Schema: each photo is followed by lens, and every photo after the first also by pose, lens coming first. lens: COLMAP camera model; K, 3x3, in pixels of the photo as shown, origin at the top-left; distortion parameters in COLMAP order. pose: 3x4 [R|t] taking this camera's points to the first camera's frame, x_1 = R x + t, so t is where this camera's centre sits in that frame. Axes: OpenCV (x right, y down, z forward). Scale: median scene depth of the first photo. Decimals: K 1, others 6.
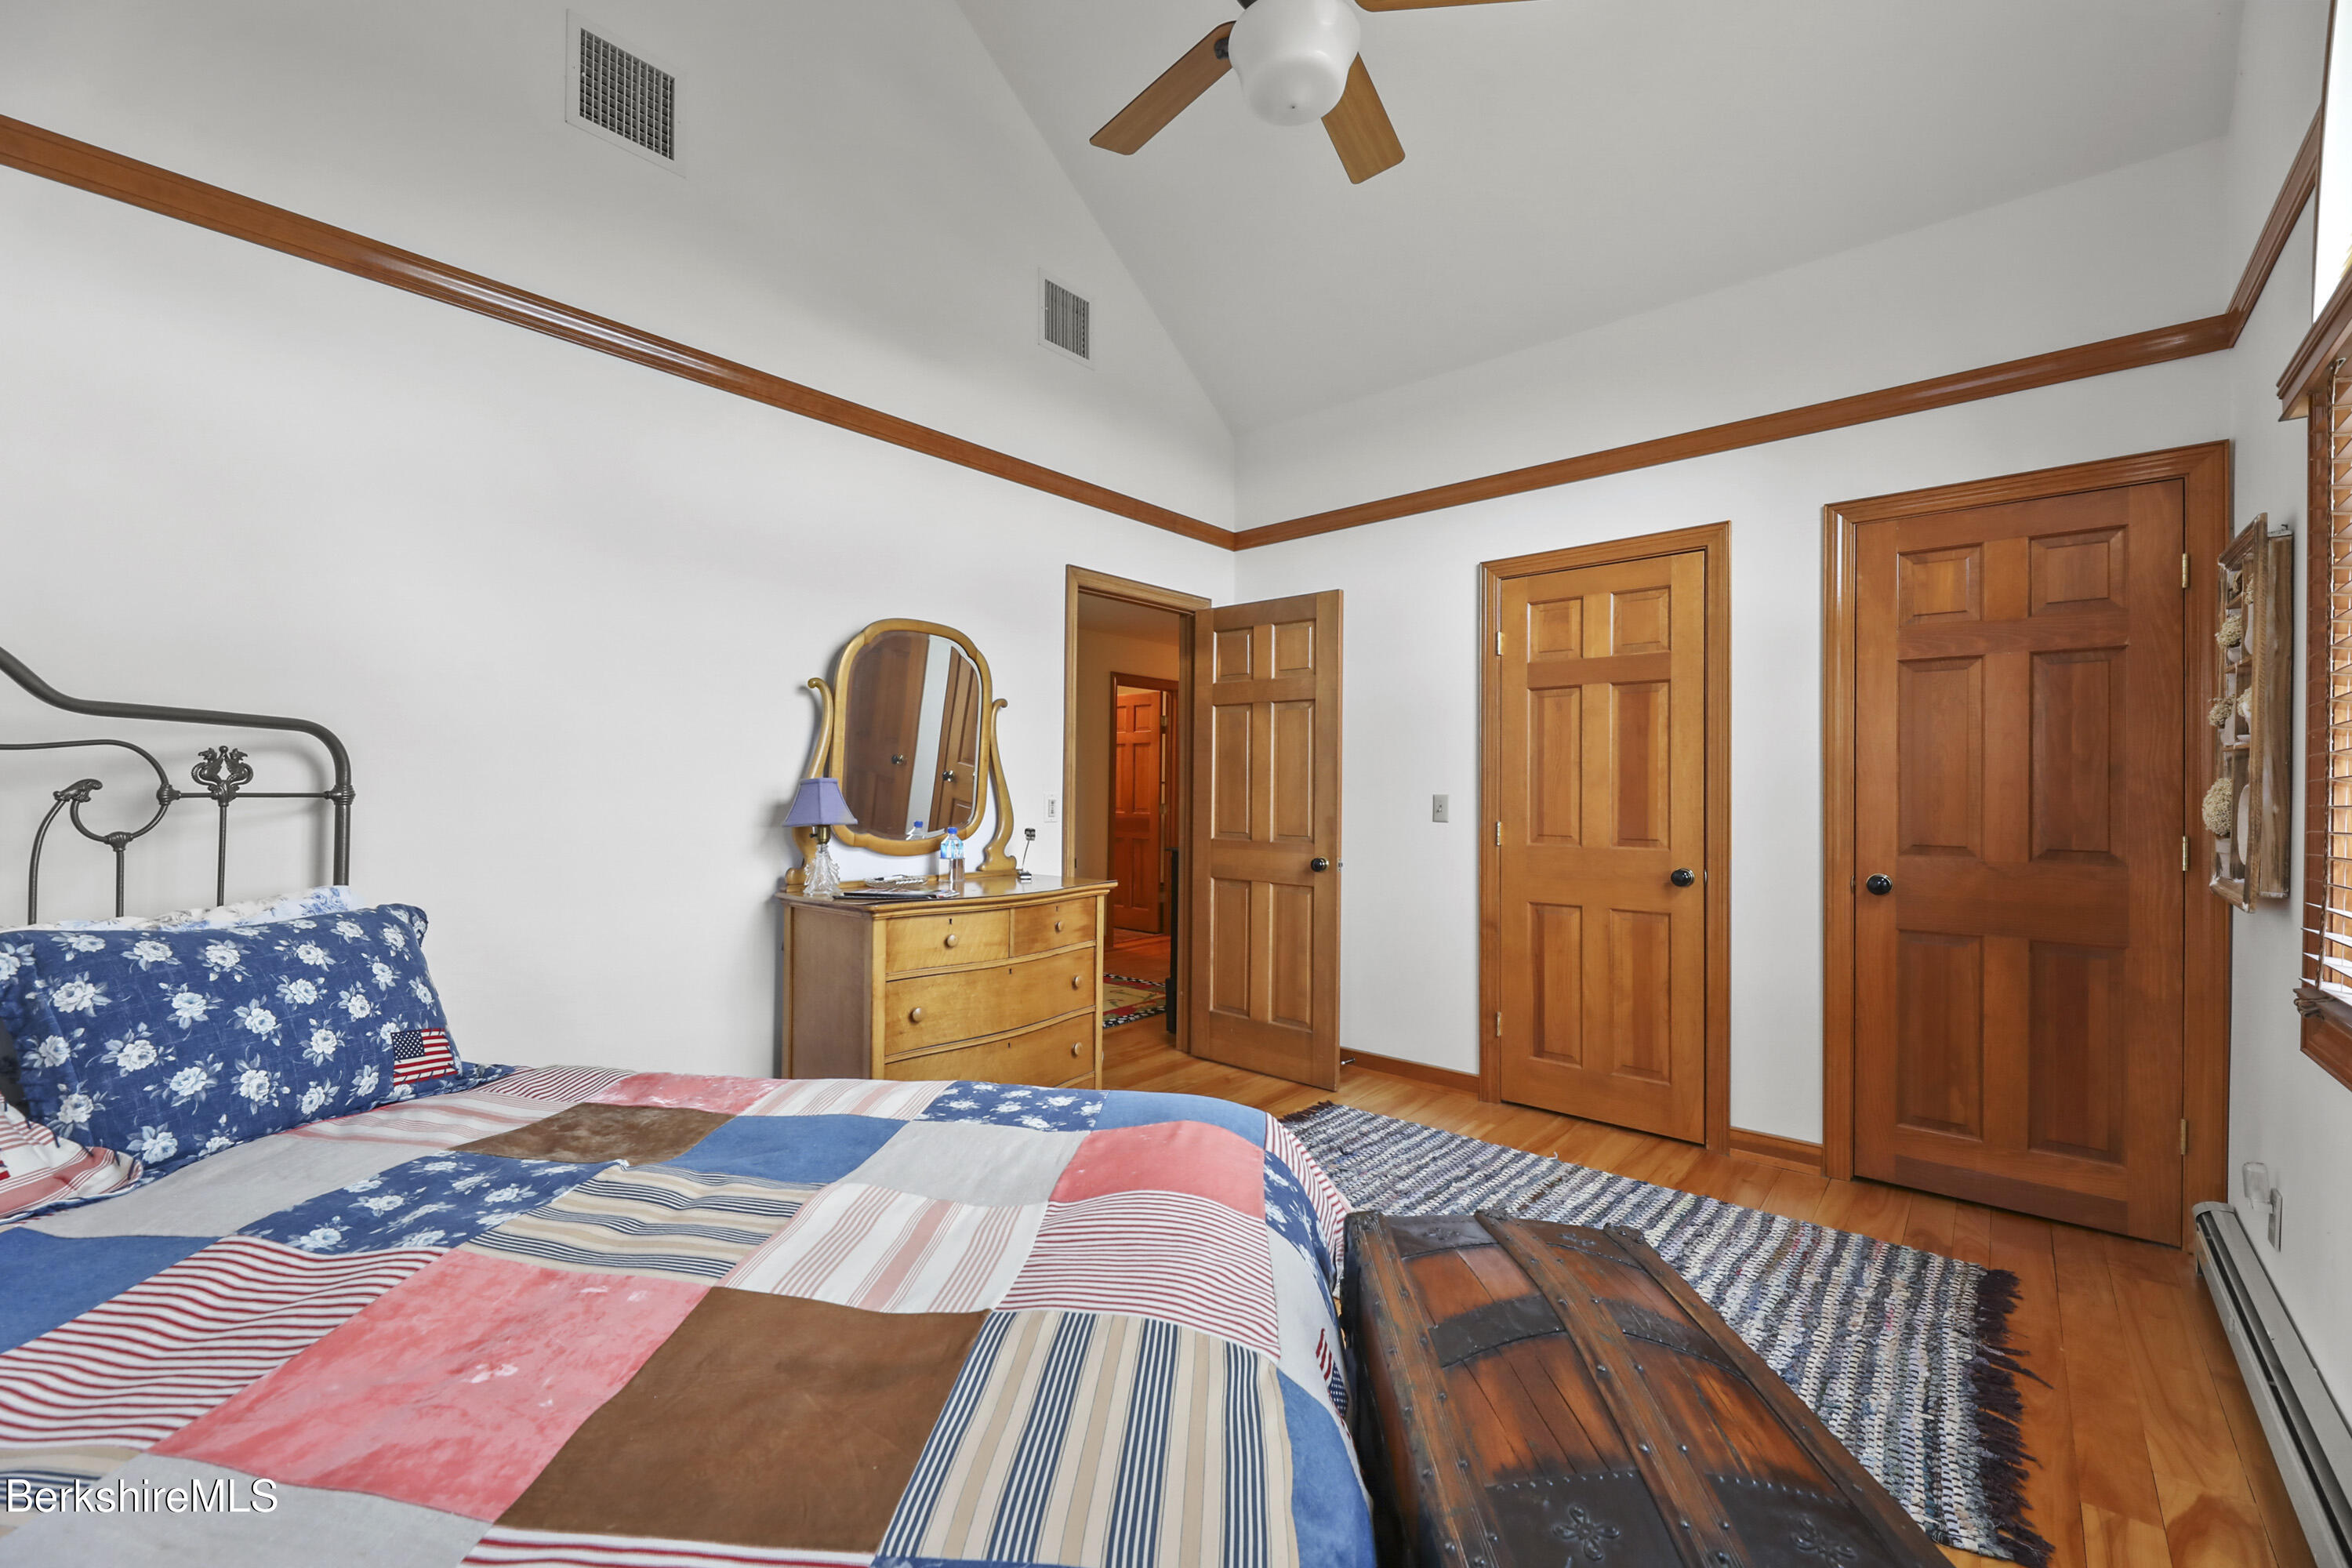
lens RADIAL K [[954.2, 0, 1176.0], [0, 954.2, 784.0], [0, 0, 1]] dist [0.000111, 0.000005]
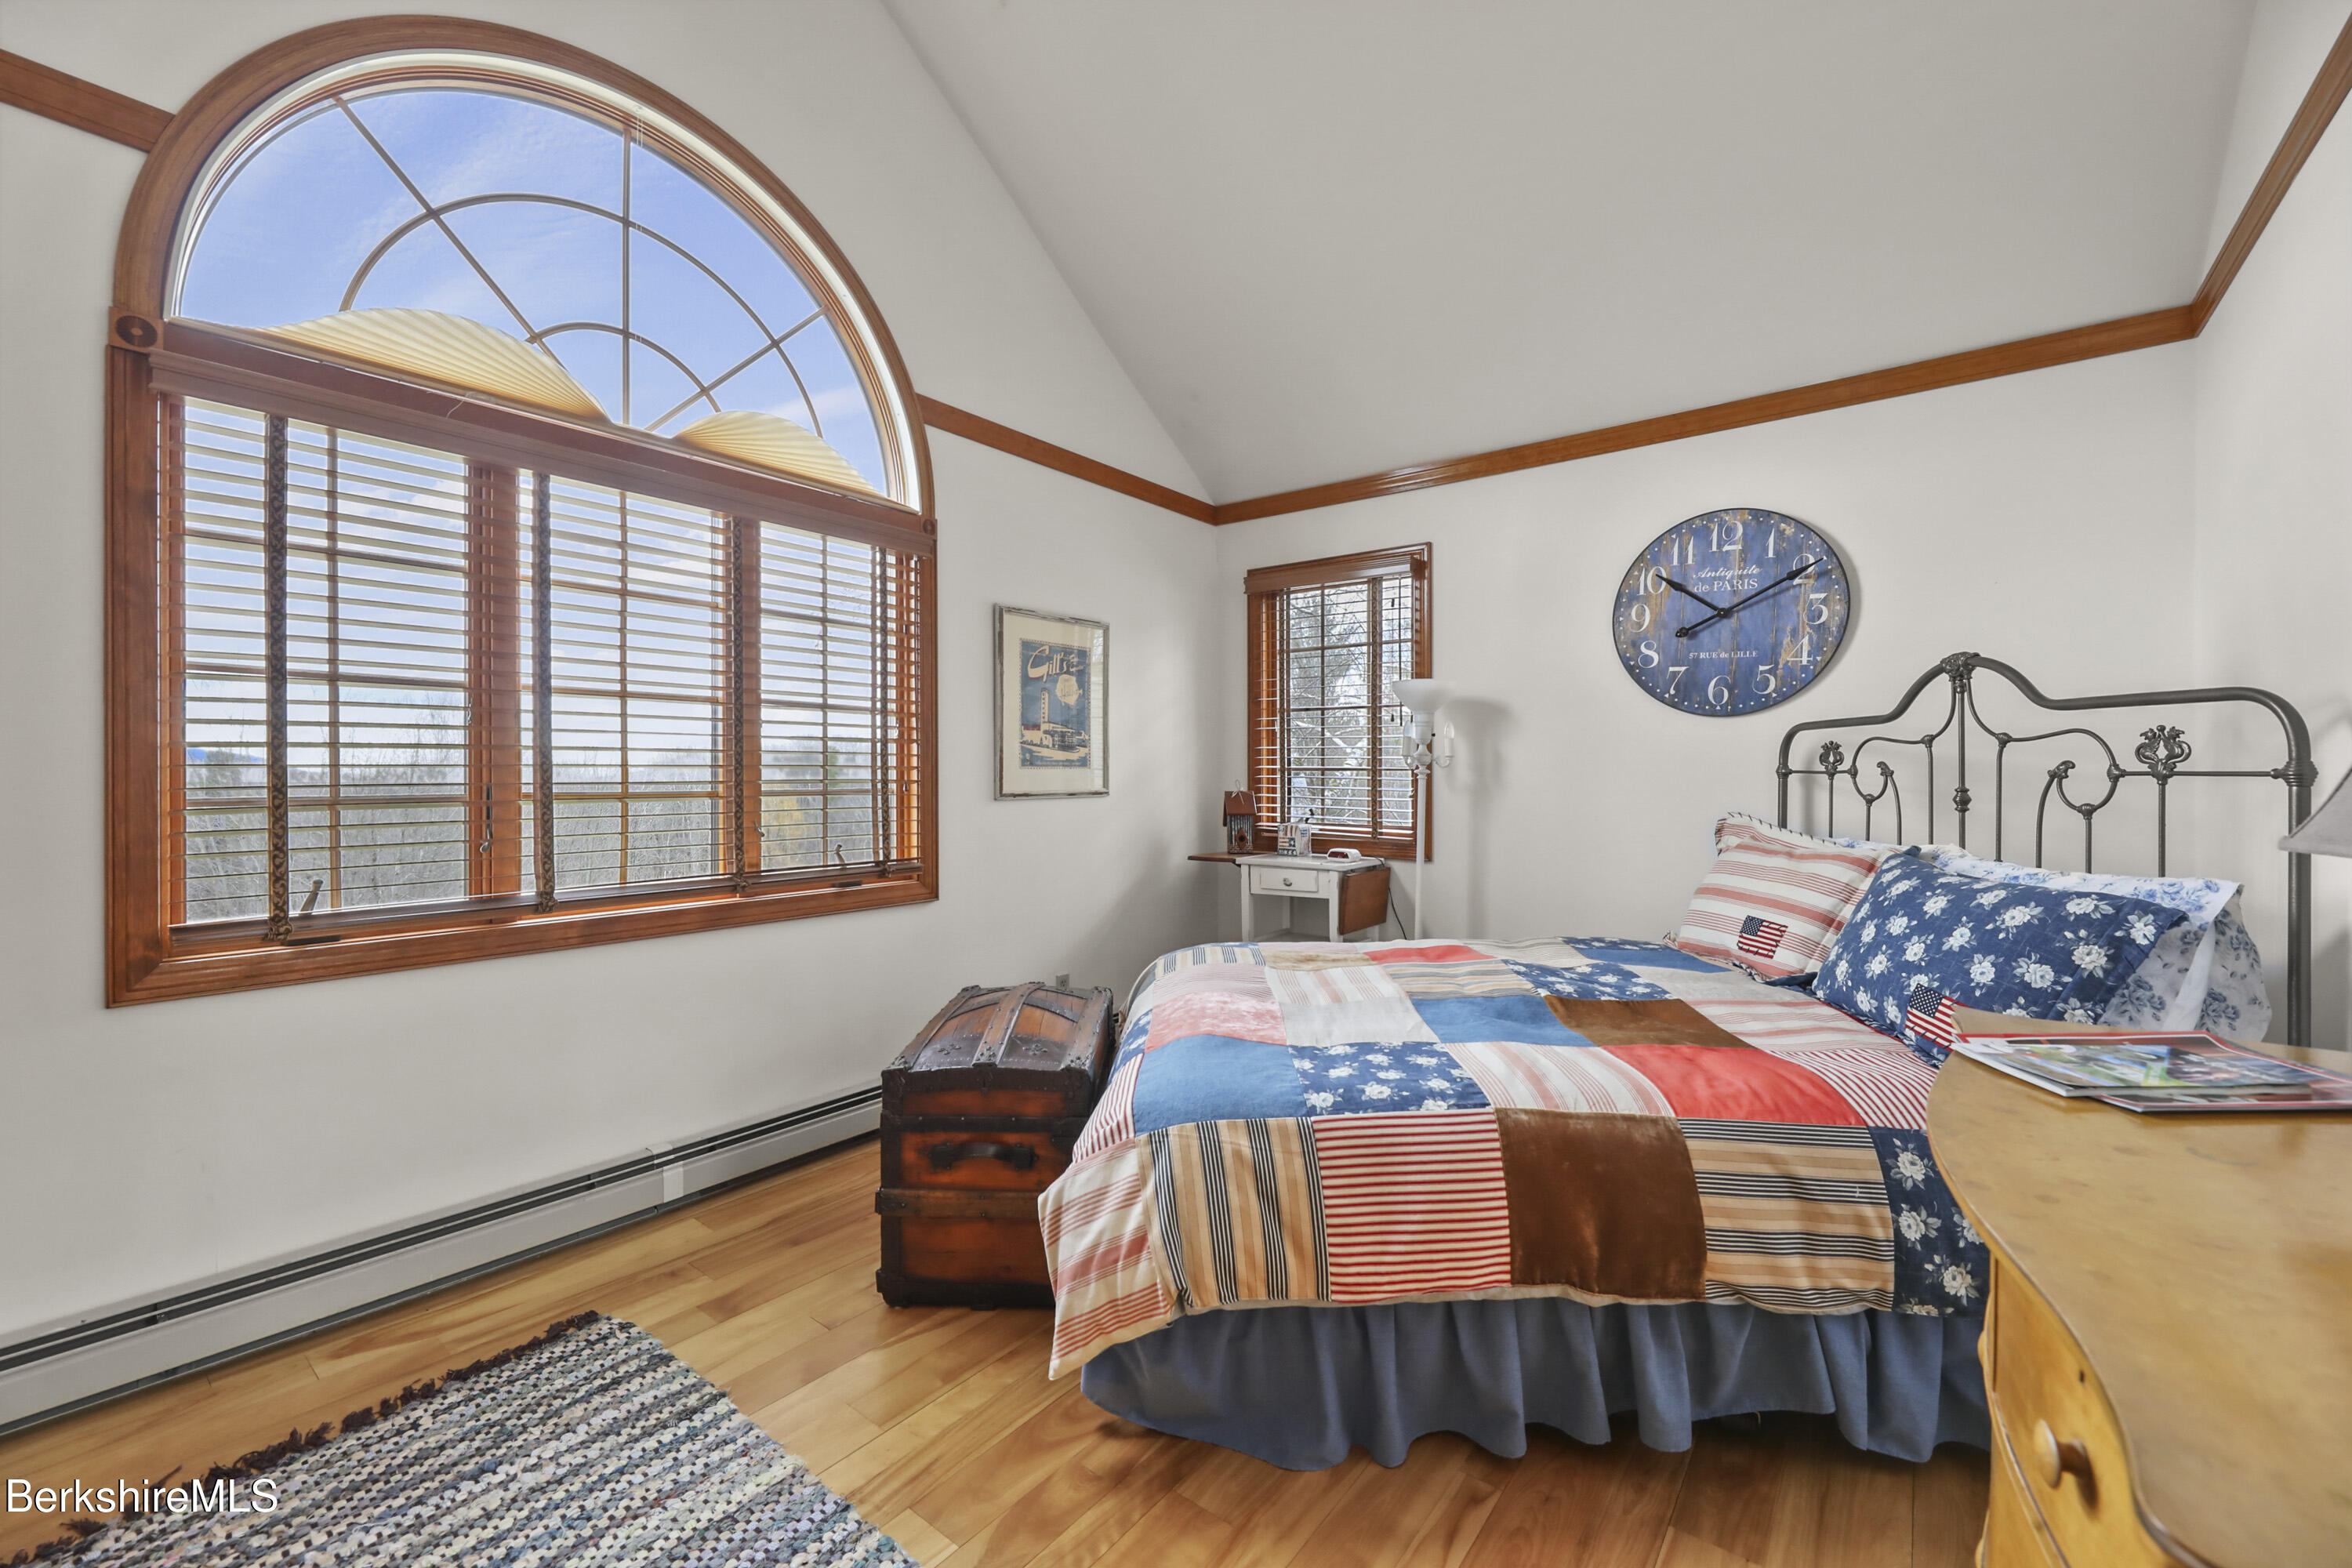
lens RADIAL K [[954.2, 0, 1176.0], [0, 954.2, 784.0], [0, 0, 1]] dist [0.000111, 0.000005]
pose [[-0.998705, -0.008570, -0.050155, 0.108751], [-0.008598, 0.999963, 0.000333, 0.033026], [0.050151, 0.000764, -0.998741, 2.054789]]
